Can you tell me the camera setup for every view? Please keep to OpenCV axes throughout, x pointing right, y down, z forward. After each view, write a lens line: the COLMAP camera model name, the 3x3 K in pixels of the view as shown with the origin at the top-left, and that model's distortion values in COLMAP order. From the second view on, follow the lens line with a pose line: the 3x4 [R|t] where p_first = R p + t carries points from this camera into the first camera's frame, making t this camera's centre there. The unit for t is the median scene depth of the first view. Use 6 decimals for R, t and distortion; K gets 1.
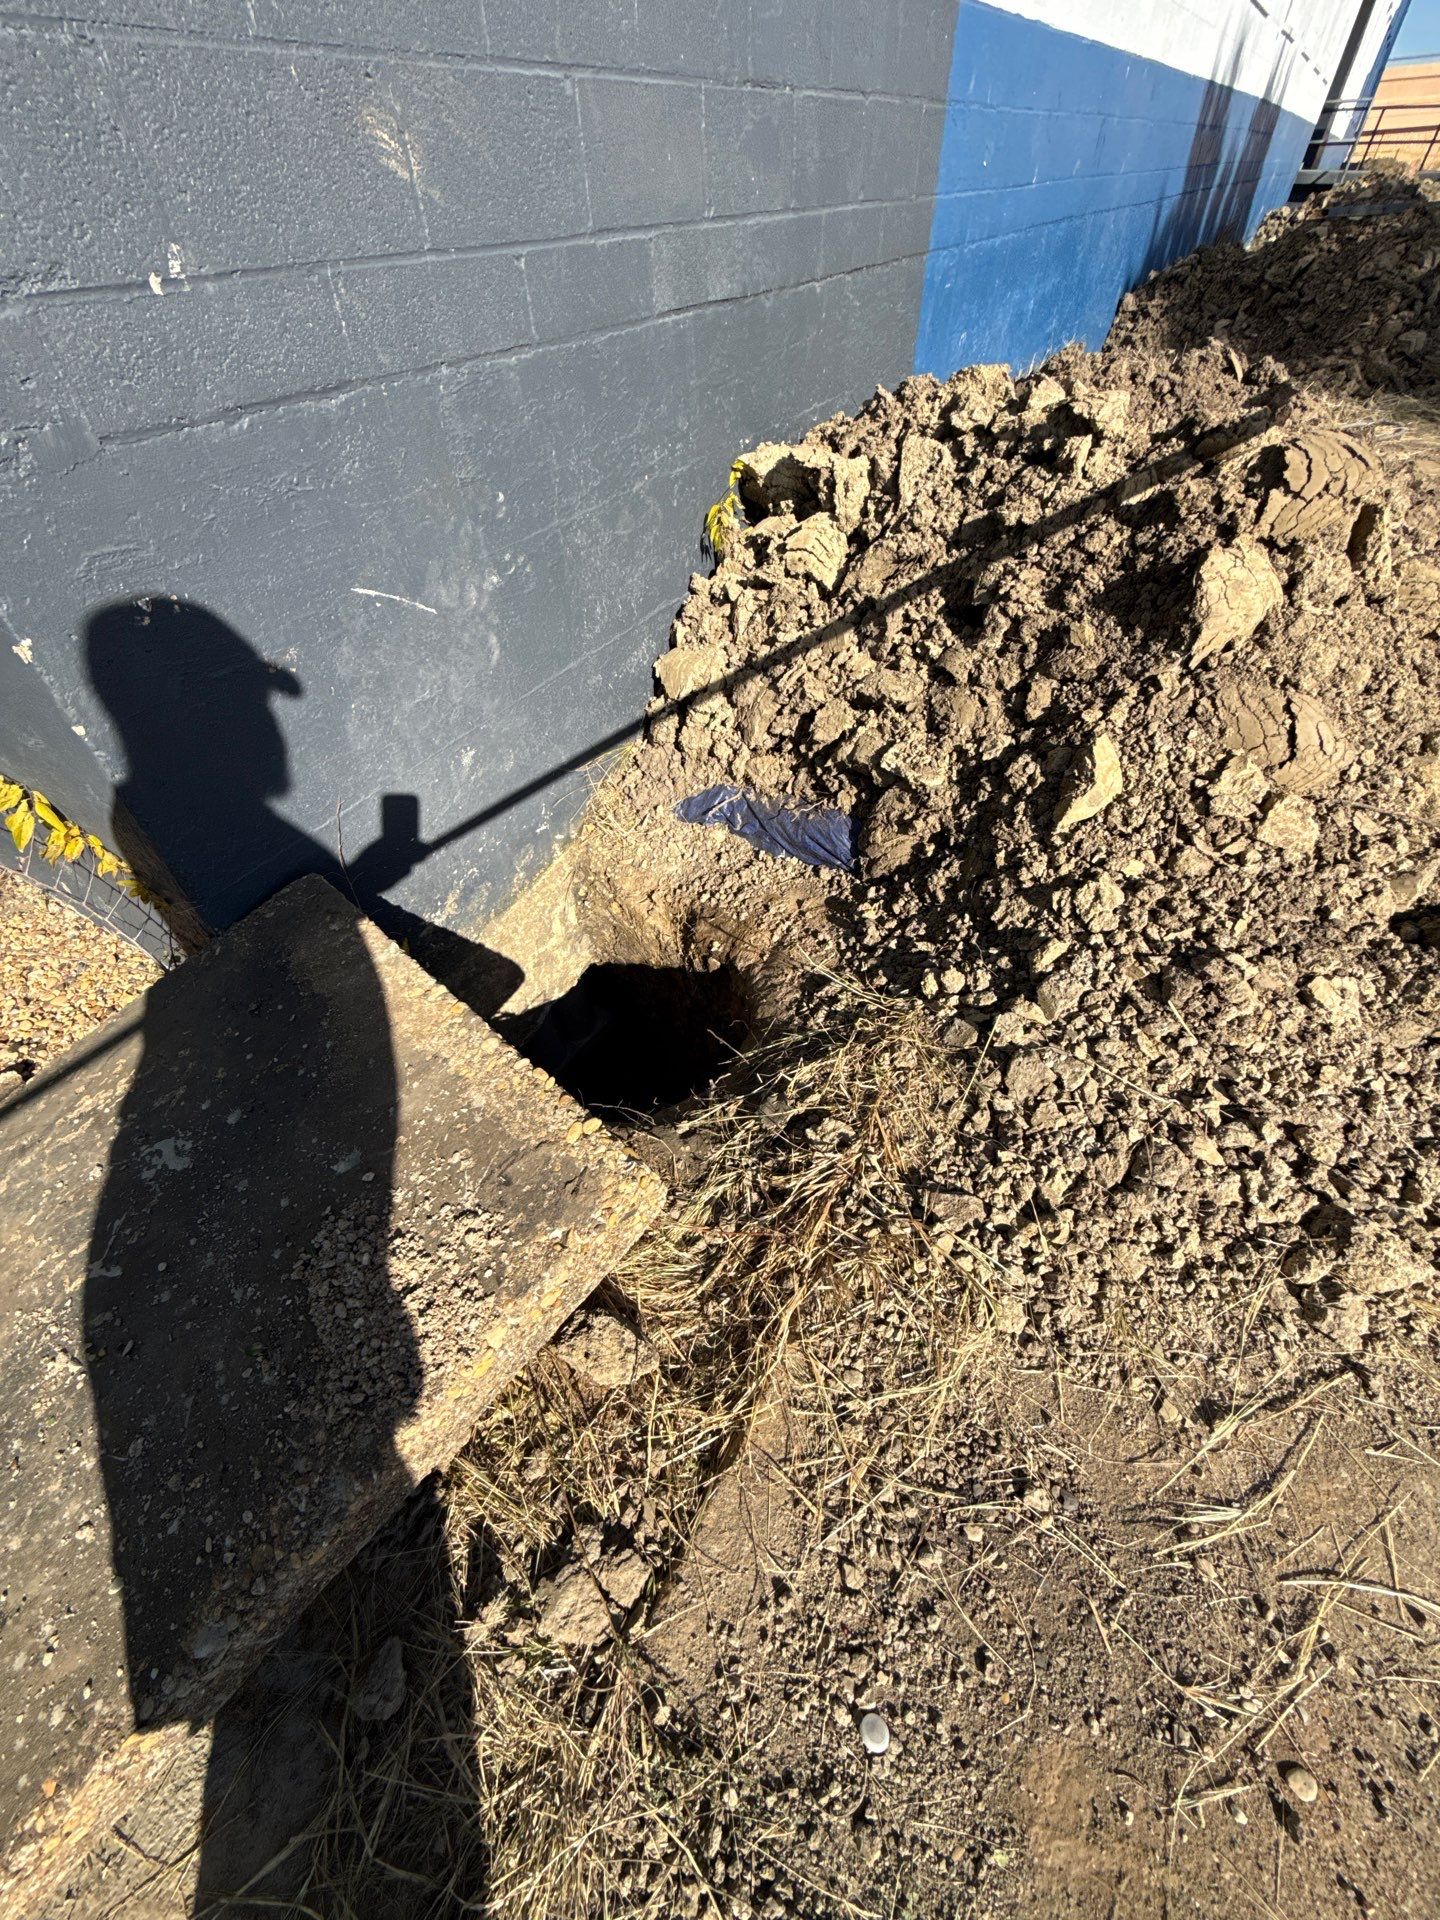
lens RADIAL K [[764.3, 0, 727.9], [0, 764.3, 957.3], [0, 0, 1]] dist [-0.001137, 0.000312]
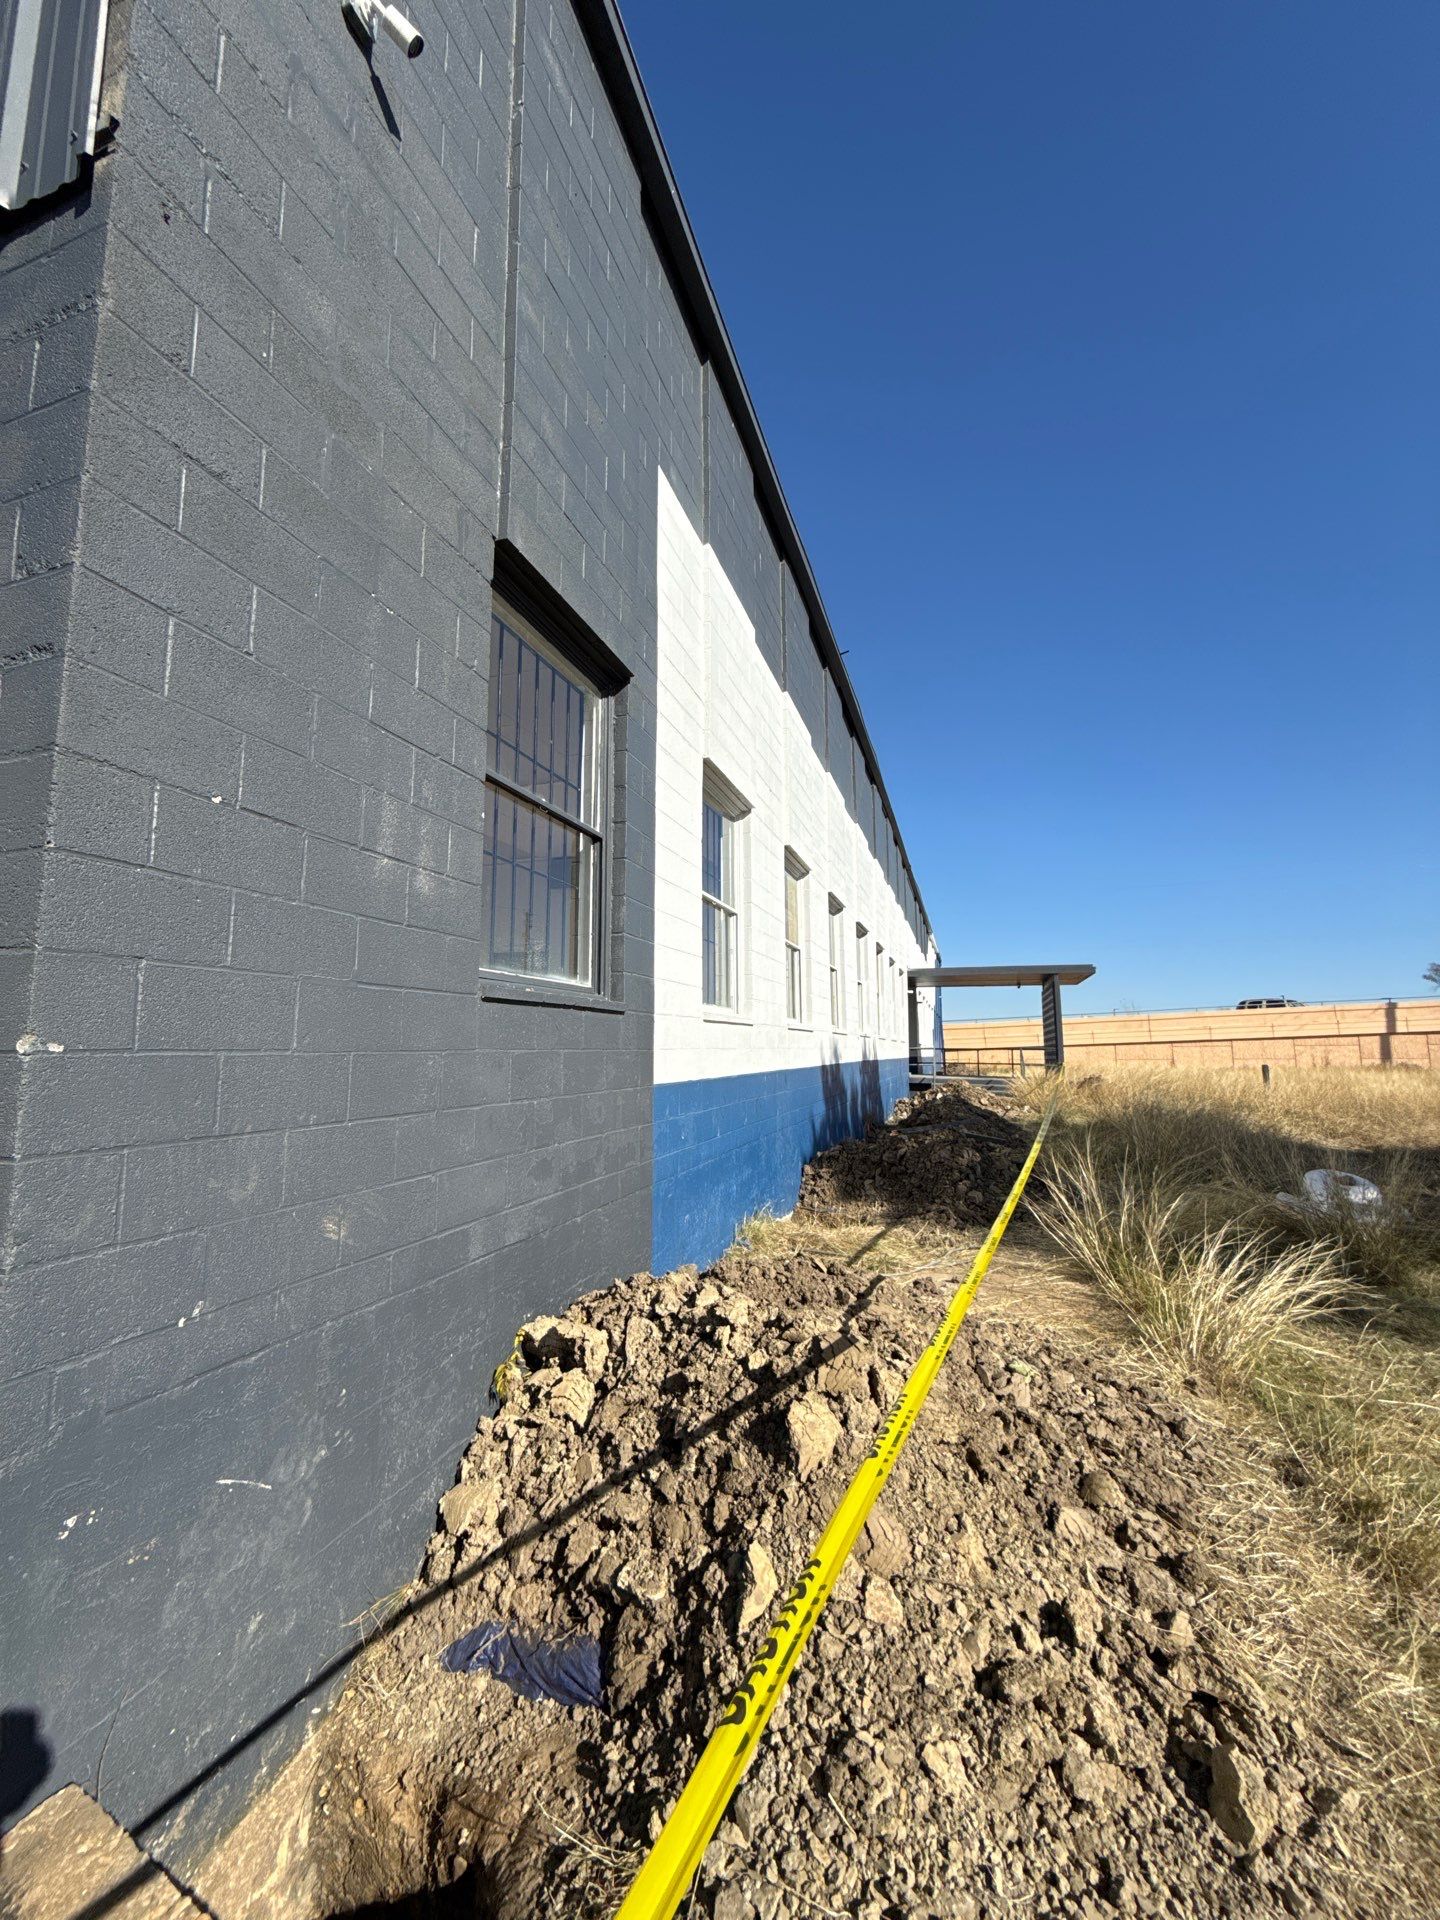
lens RADIAL K [[764.3, 0, 721.0], [0, 764.3, 956.7], [0, 0, 1]] dist [-0.001137, 0.000312]
pose [[0.976451, 0.040087, 0.211982, 0.063800], [0.144822, 0.606496, -0.781786, 0.137899], [-0.159906, 0.794075, 0.586408, -0.620940]]
